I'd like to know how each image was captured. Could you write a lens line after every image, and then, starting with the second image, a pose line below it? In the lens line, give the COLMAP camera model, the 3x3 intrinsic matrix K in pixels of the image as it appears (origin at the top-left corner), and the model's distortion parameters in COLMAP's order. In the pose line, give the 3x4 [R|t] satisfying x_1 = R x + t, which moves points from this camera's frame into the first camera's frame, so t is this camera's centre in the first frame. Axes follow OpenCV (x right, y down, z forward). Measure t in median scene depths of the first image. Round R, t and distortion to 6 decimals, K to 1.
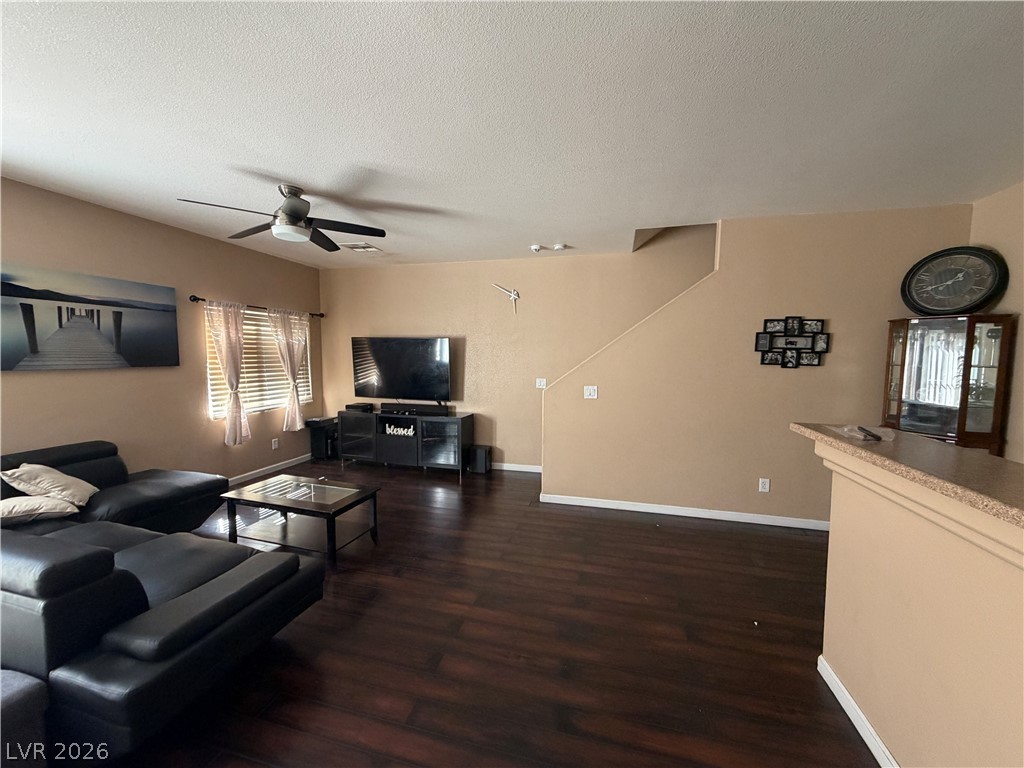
lens RADIAL K [[409.5, 0, 510.6], [0, 409.5, 385.3], [0, 0, 1]] dist [-0.001697, 0.000662]
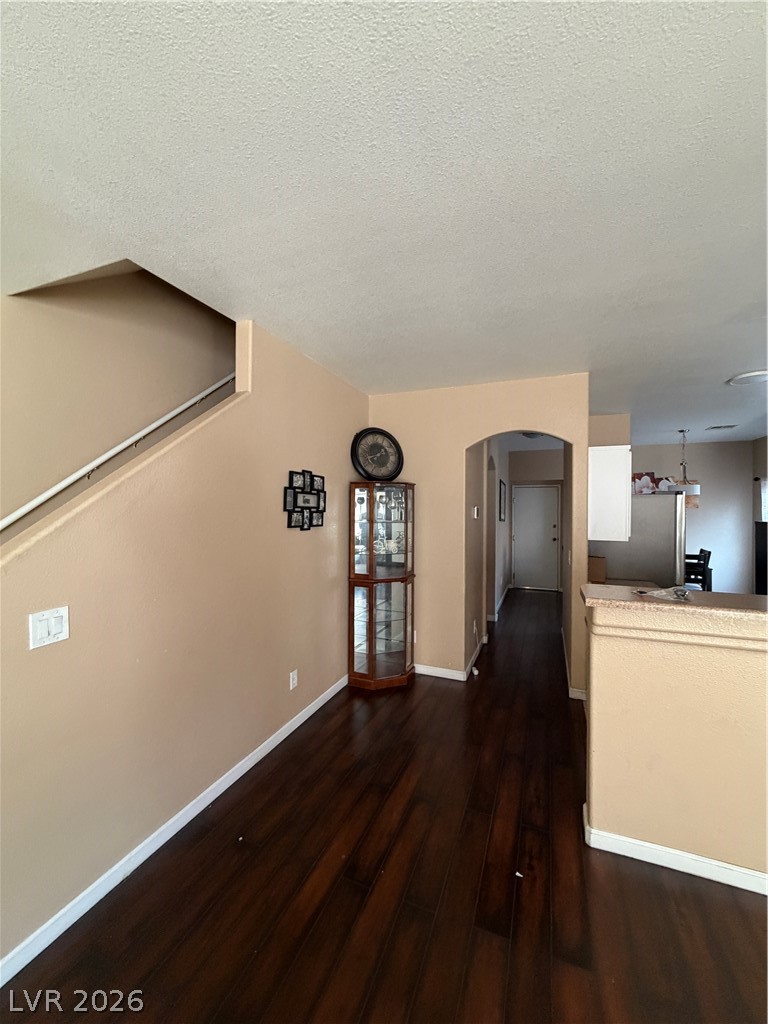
lens RADIAL K [[409.5, 0, 380.1], [0, 409.5, 508.3], [0, 0, 1]] dist [-0.001697, 0.000662]
pose [[0.115219, -0.009415, 0.993296, -0.150884], [0.069474, 0.997583, 0.001397, -0.078495], [-0.990908, 0.068847, 0.115594, 0.748738]]
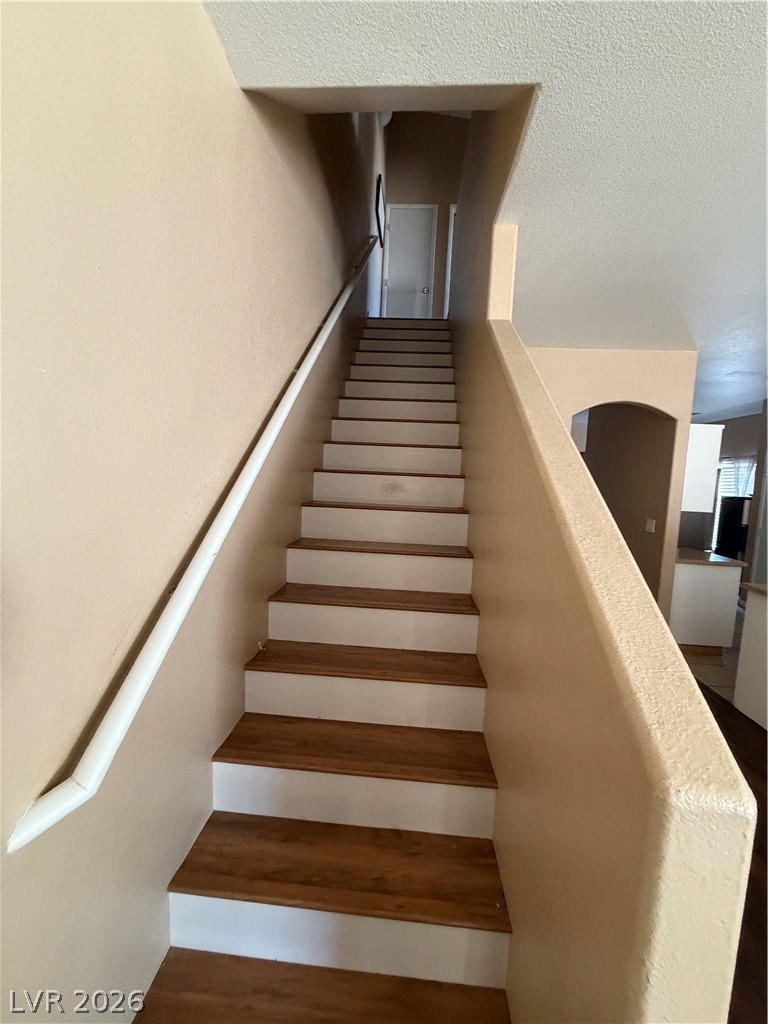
lens RADIAL K [[409.5, 0, 384.5], [0, 409.5, 511.2], [0, 0, 1]] dist [-0.001697, 0.000662]
pose [[-0.195405, -0.103060, 0.975292, -0.006889], [0.026753, 0.993533, 0.110347, -0.103849], [-0.980358, 0.047654, -0.191385, 1.325406]]
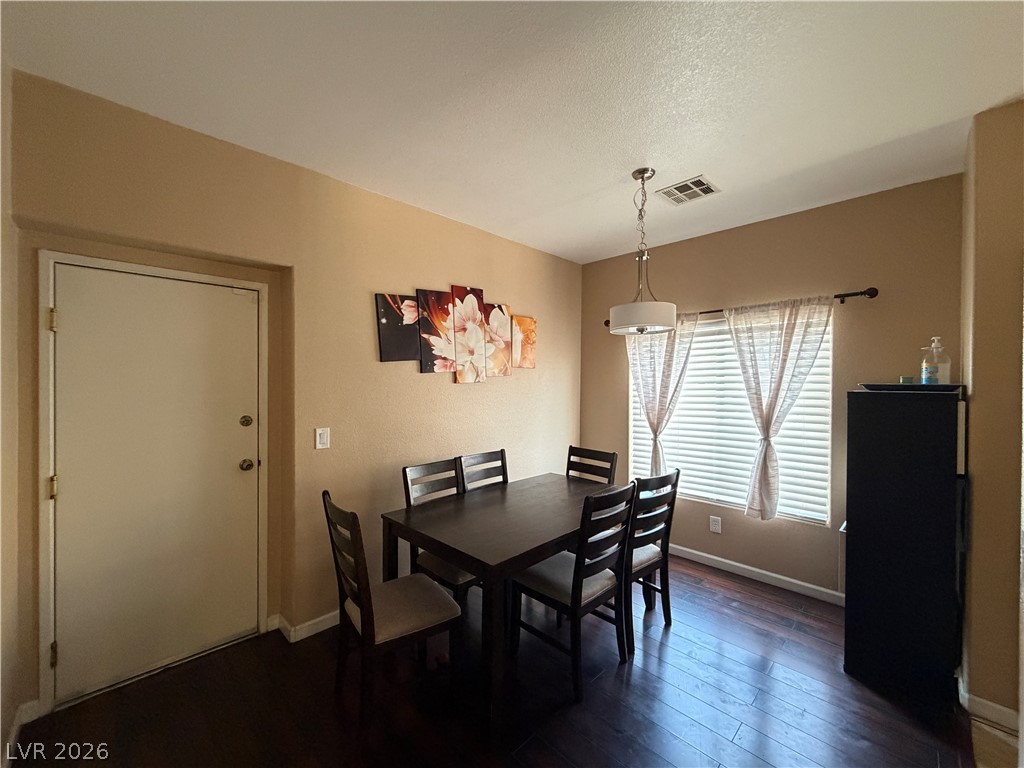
lens RADIAL K [[409.5, 0, 512.7], [0, 409.5, 384.4], [0, 0, 1]] dist [-0.001697, 0.000662]
pose [[-0.872125, -0.017427, 0.488973, 1.478244], [0.020939, 0.997121, 0.072885, -0.010122], [-0.488835, 0.073803, -0.869249, 0.432896]]
